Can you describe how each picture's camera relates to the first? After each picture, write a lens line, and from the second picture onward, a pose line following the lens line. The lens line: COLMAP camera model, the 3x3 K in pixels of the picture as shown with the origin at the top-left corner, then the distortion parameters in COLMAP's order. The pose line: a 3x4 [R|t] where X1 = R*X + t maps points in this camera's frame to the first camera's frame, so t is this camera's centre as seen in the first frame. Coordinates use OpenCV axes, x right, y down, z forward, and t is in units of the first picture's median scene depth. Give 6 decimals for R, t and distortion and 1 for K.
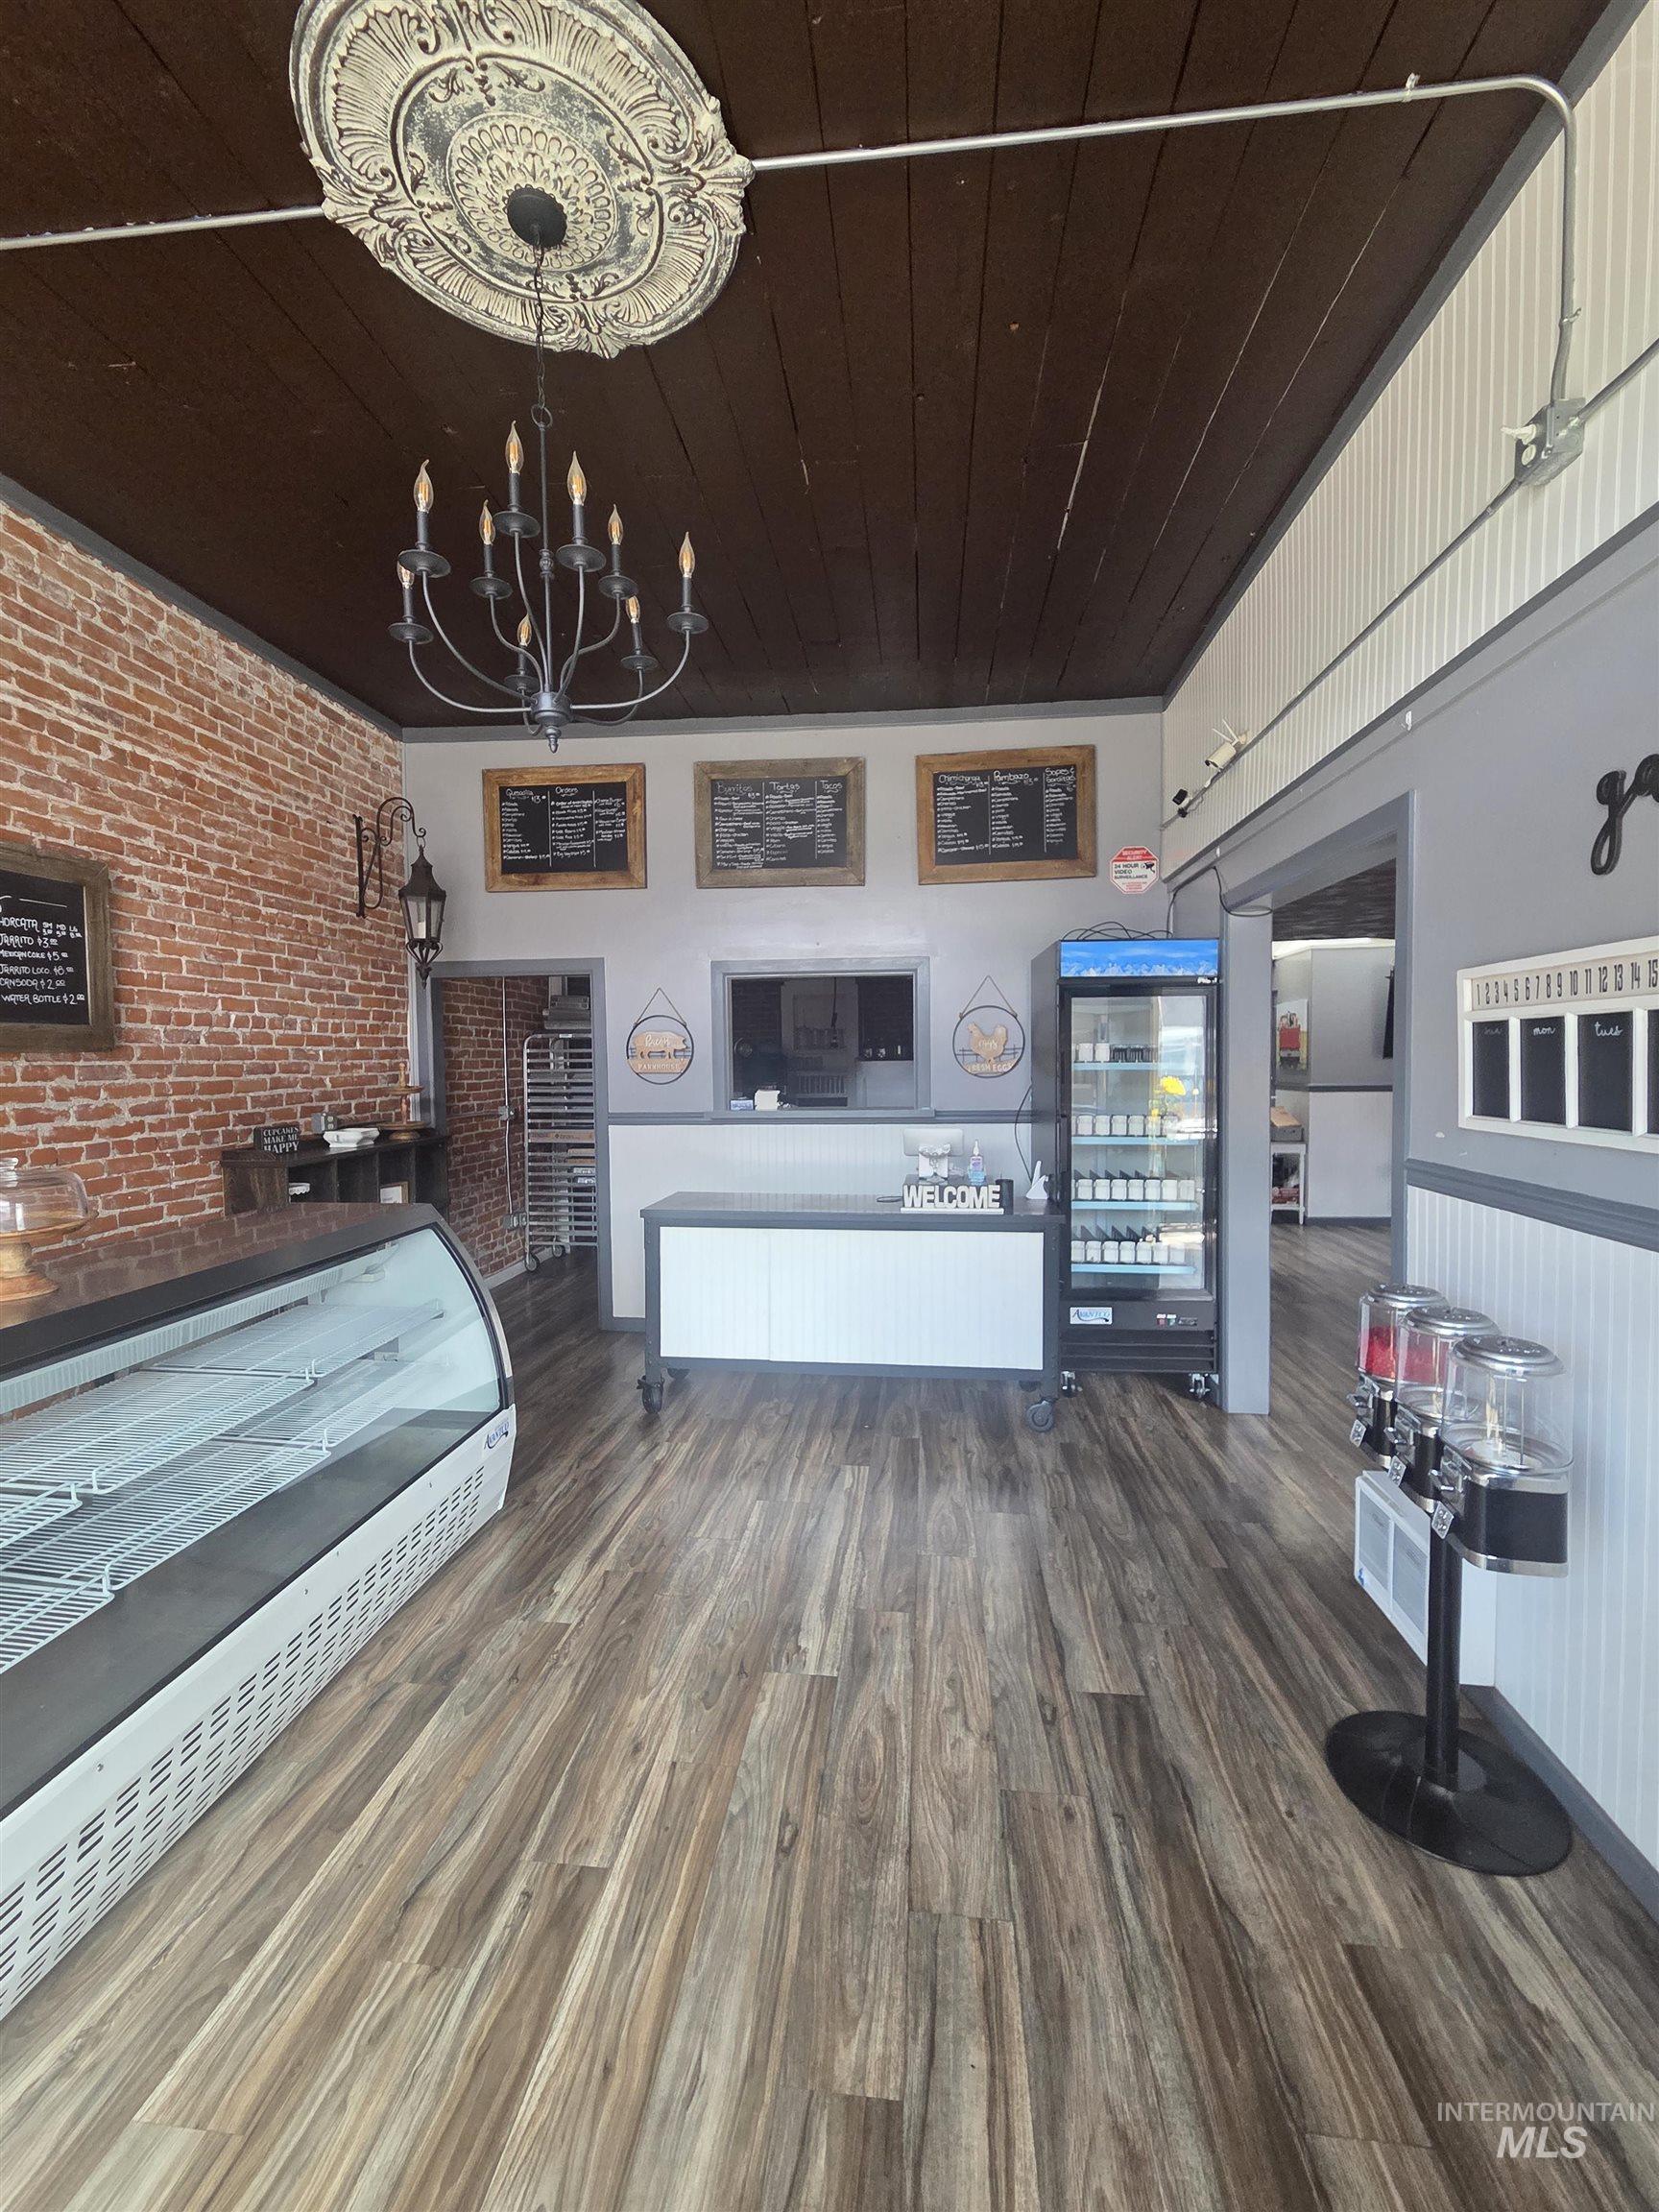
lens RADIAL K [[907.9, 0, 823.9], [0, 907.9, 1108.6], [0, 0, 1]] dist [0.006903, -0.000699]
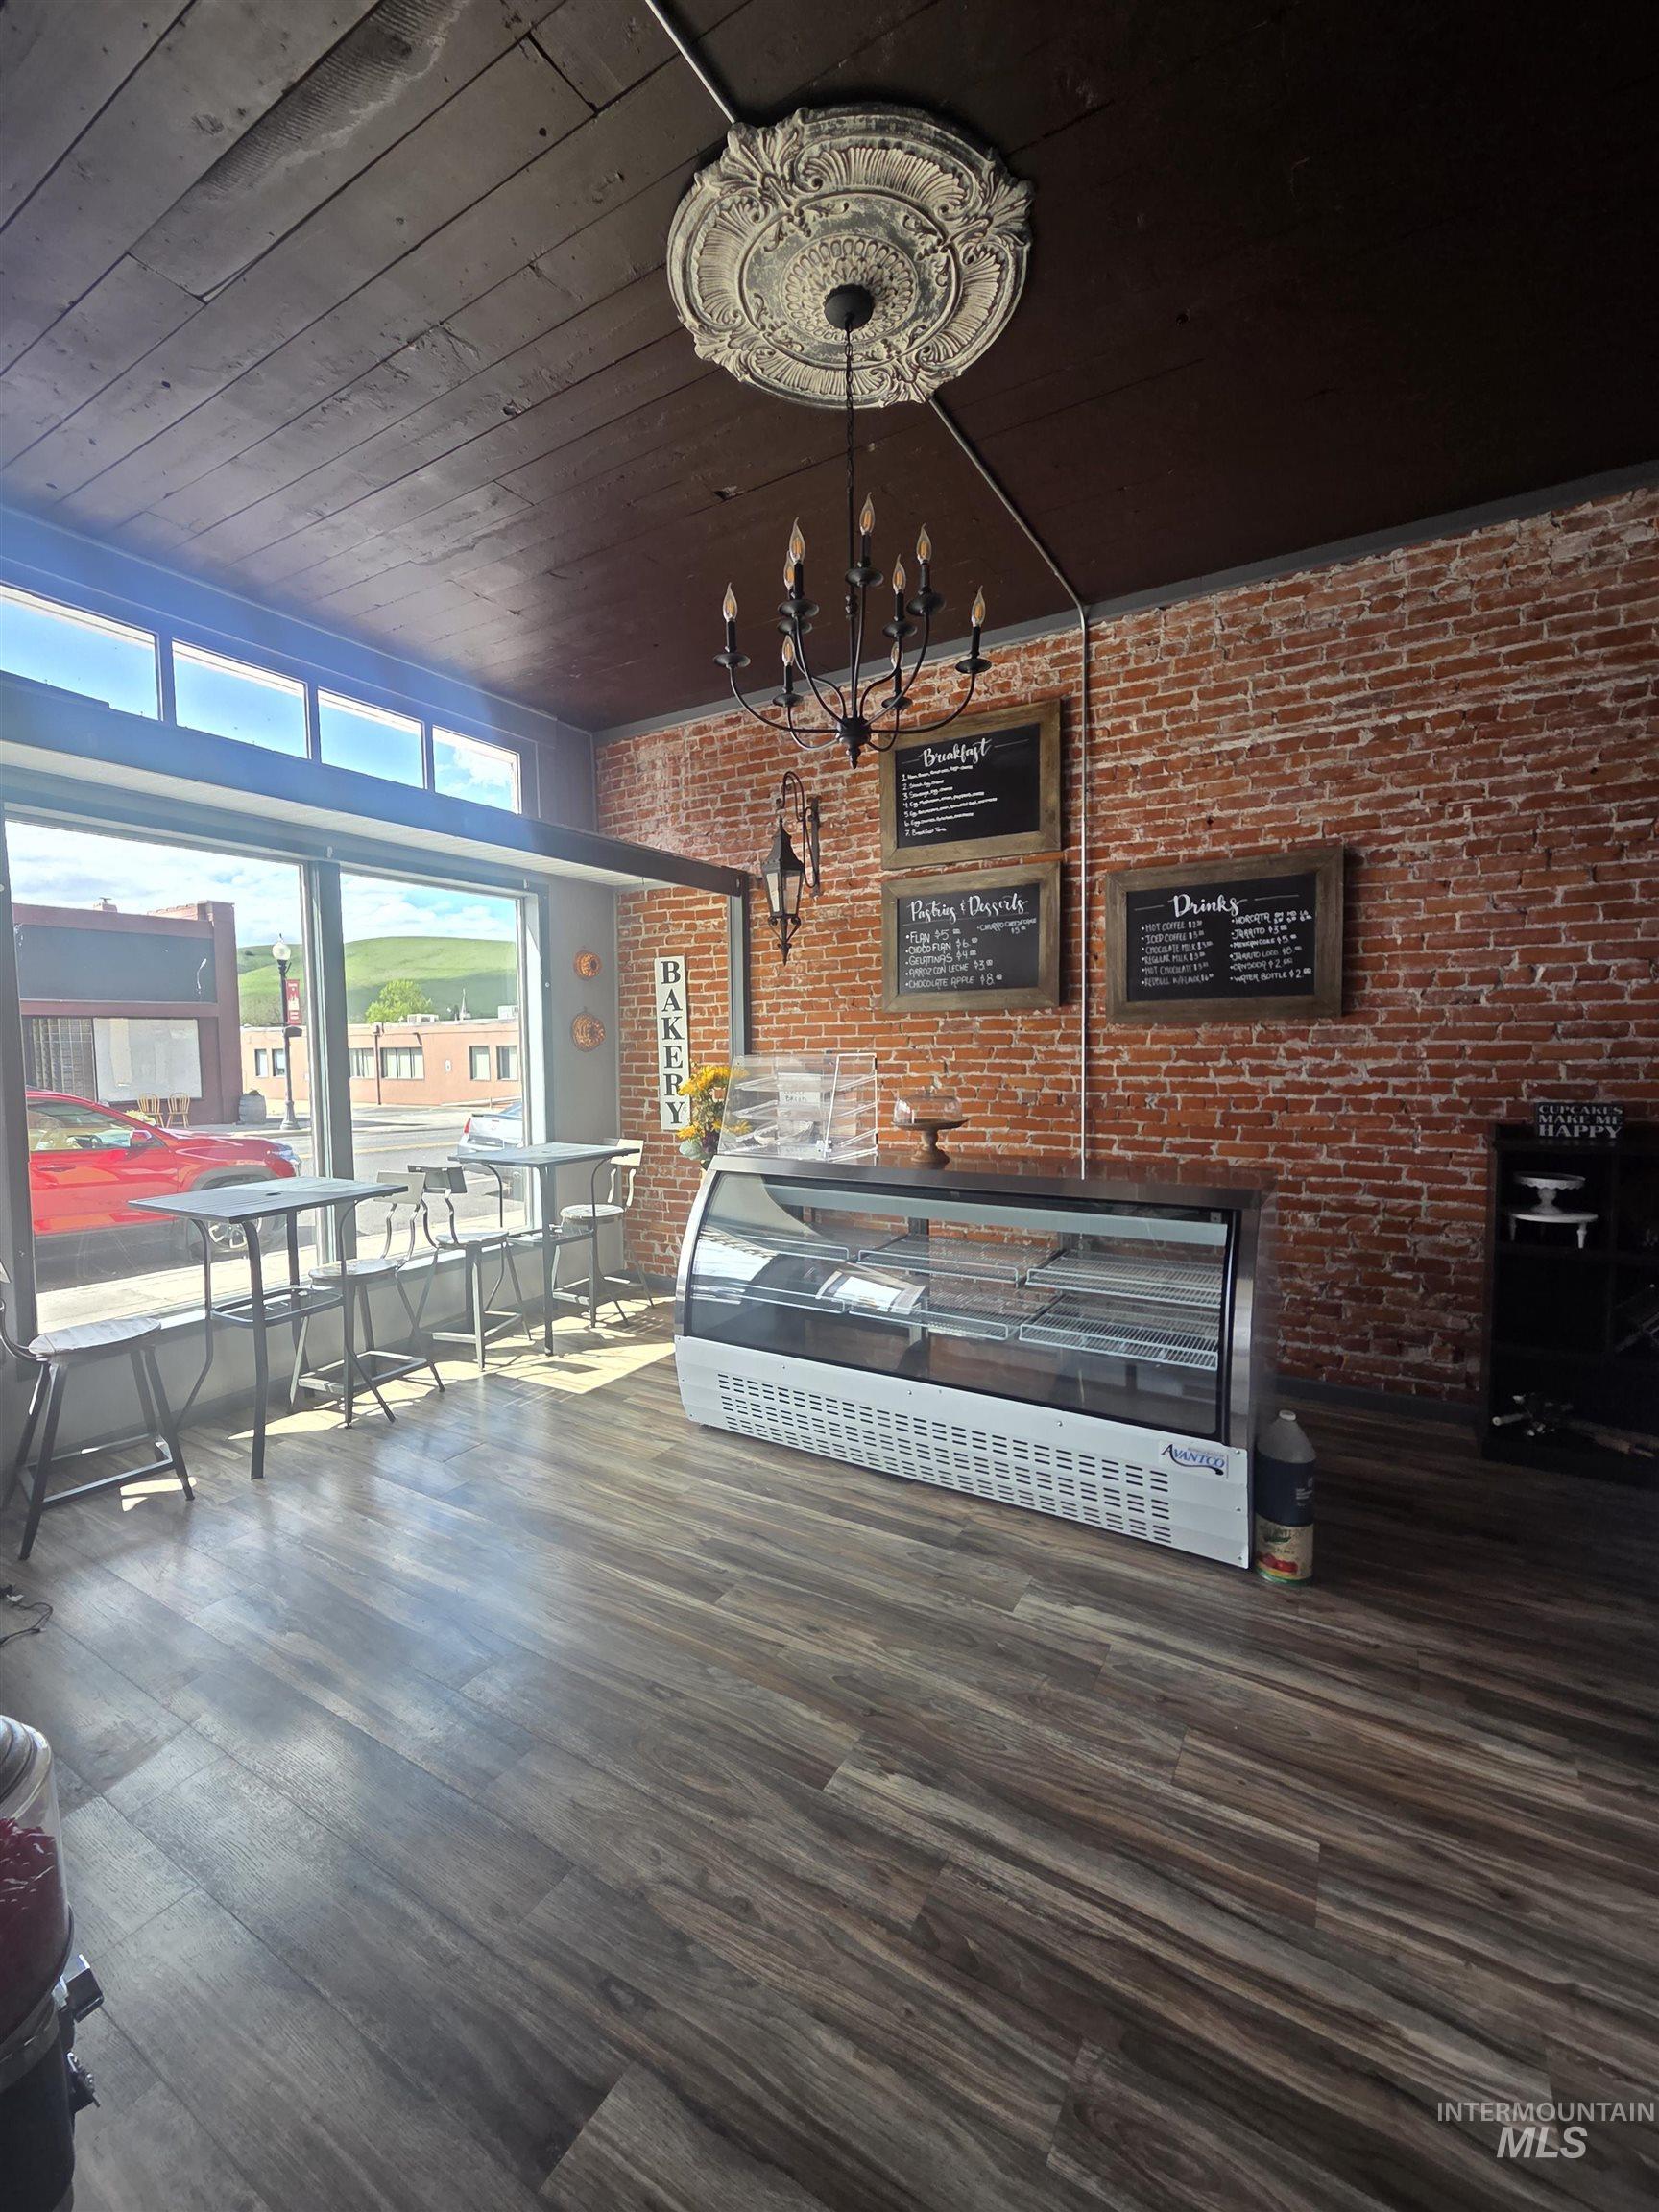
lens RADIAL K [[907.9, 0, 820.1], [0, 907.9, 1103.8], [0, 0, 1]] dist [0.006903, -0.000699]
pose [[-0.414896, 0.079612, -0.906379, 0.447836], [-0.030259, 0.994406, 0.101195, -0.046155], [0.909366, 0.069412, -0.410166, 0.814697]]
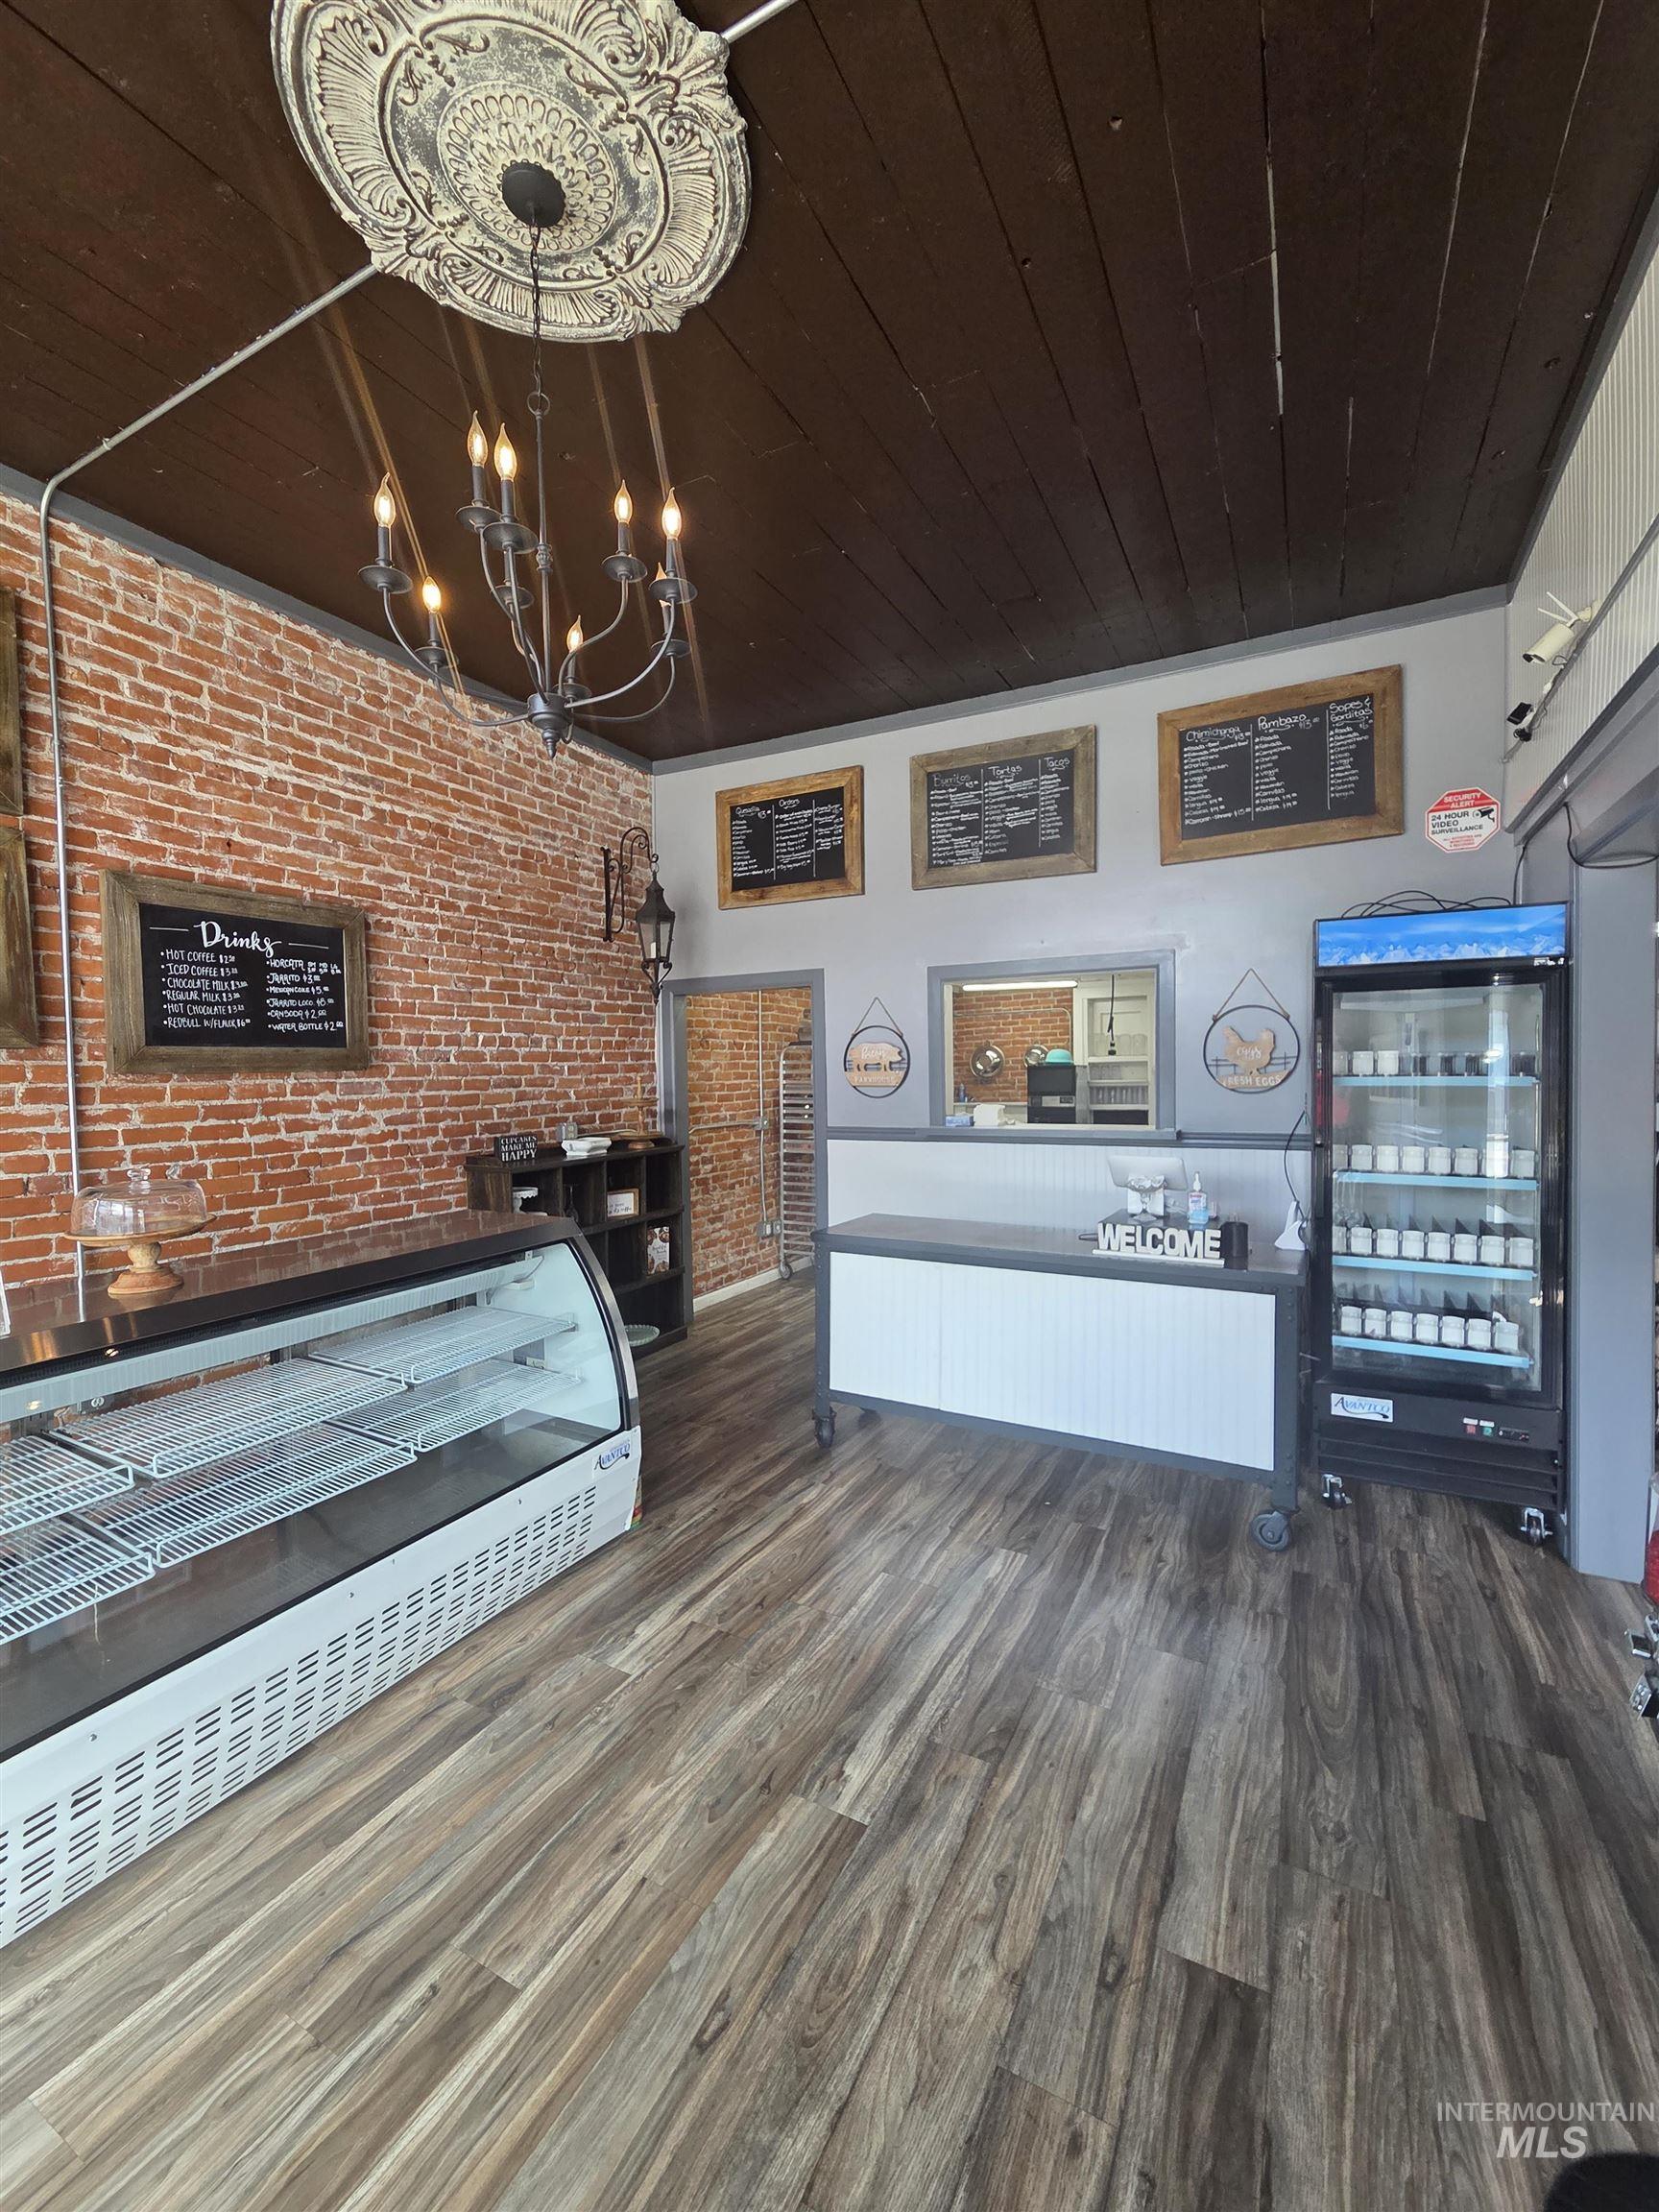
lens RADIAL K [[907.9, 0, 823.9], [0, 907.9, 1107.6], [0, 0, 1]] dist [0.006903, -0.000699]
pose [[0.927423, 0.011184, -0.373847, 0.177539], [-0.014101, 0.999888, -0.005067, -0.015816], [0.373749, 0.009971, 0.927476, 0.131485]]
